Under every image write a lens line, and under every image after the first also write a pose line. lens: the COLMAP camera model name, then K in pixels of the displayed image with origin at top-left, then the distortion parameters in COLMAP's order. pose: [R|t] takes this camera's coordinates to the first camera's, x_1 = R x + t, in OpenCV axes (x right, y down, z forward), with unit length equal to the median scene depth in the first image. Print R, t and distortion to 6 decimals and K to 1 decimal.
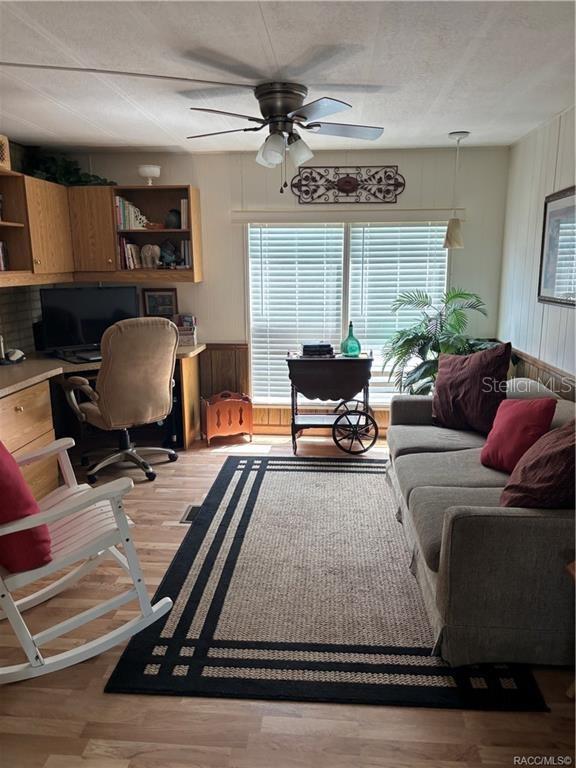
lens RADIAL K [[578.7, 0, 291.3], [0, 578.7, 385.9], [0, 0, 1]] dist [0.032903, -0.039364]
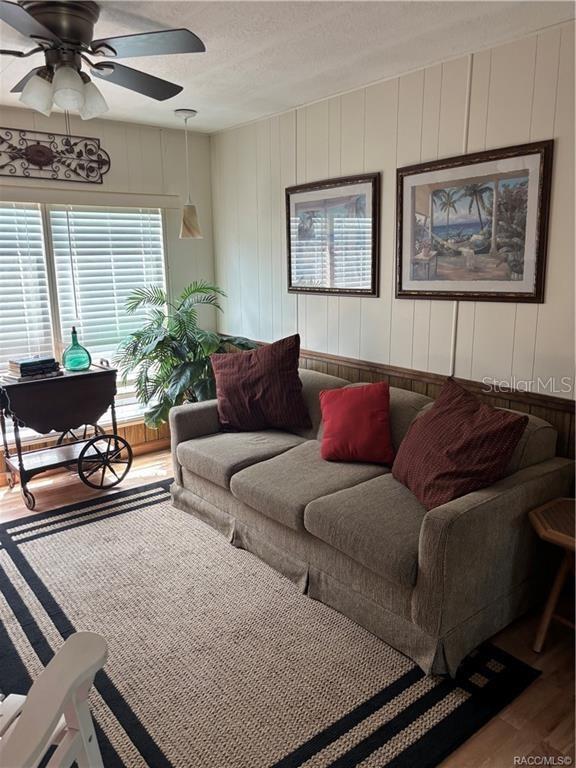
lens RADIAL K [[578.7, 0, 286.6], [0, 578.7, 379.8], [0, 0, 1]] dist [0.032903, -0.039364]
pose [[0.735612, -0.145331, 0.661630, -0.228194], [0.147754, 0.987621, 0.052661, -0.039418], [-0.661093, 0.059021, 0.747979, 0.213097]]
